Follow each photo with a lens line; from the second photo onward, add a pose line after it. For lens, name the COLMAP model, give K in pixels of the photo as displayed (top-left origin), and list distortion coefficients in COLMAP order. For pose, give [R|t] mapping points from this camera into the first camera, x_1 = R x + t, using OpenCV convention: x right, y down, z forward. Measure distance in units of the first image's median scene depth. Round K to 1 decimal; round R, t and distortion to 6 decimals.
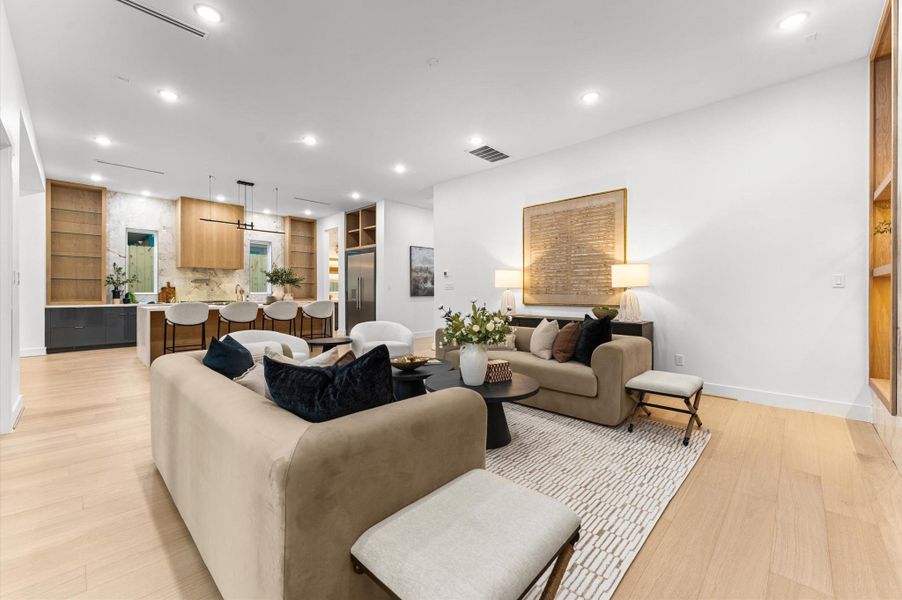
lens RADIAL K [[363.6, 0, 446.5], [0, 363.6, 291.1], [0, 0, 1]] dist [0.001514, -0.000883]
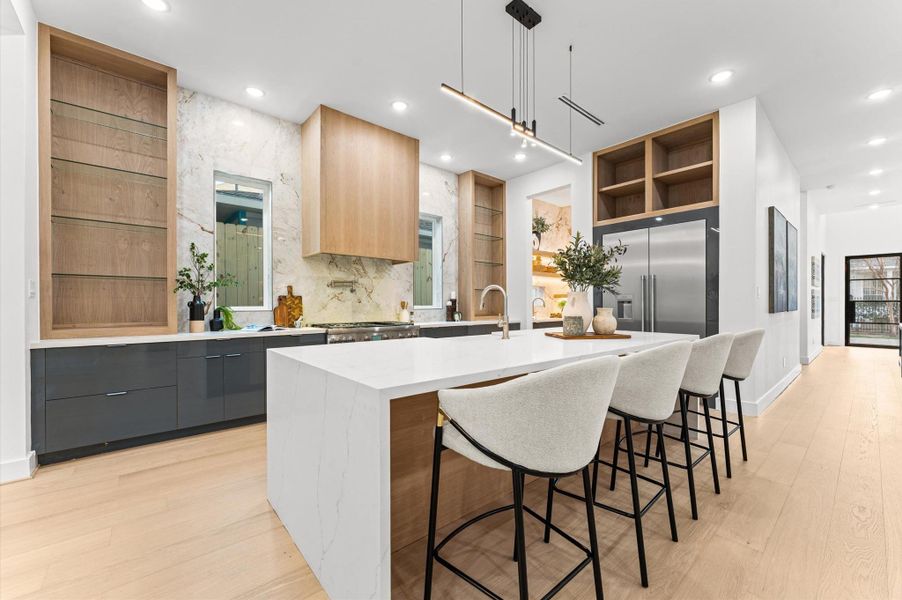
lens RADIAL K [[363.6, 0, 449.7], [0, 363.6, 303.8], [0, 0, 1]] dist [0.001514, -0.000883]
pose [[0.995837, -0.004219, -0.091051, -0.529959], [0.004098, 0.999990, -0.001525, 0.001478], [0.091057, 0.001146, 0.995845, 0.553061]]
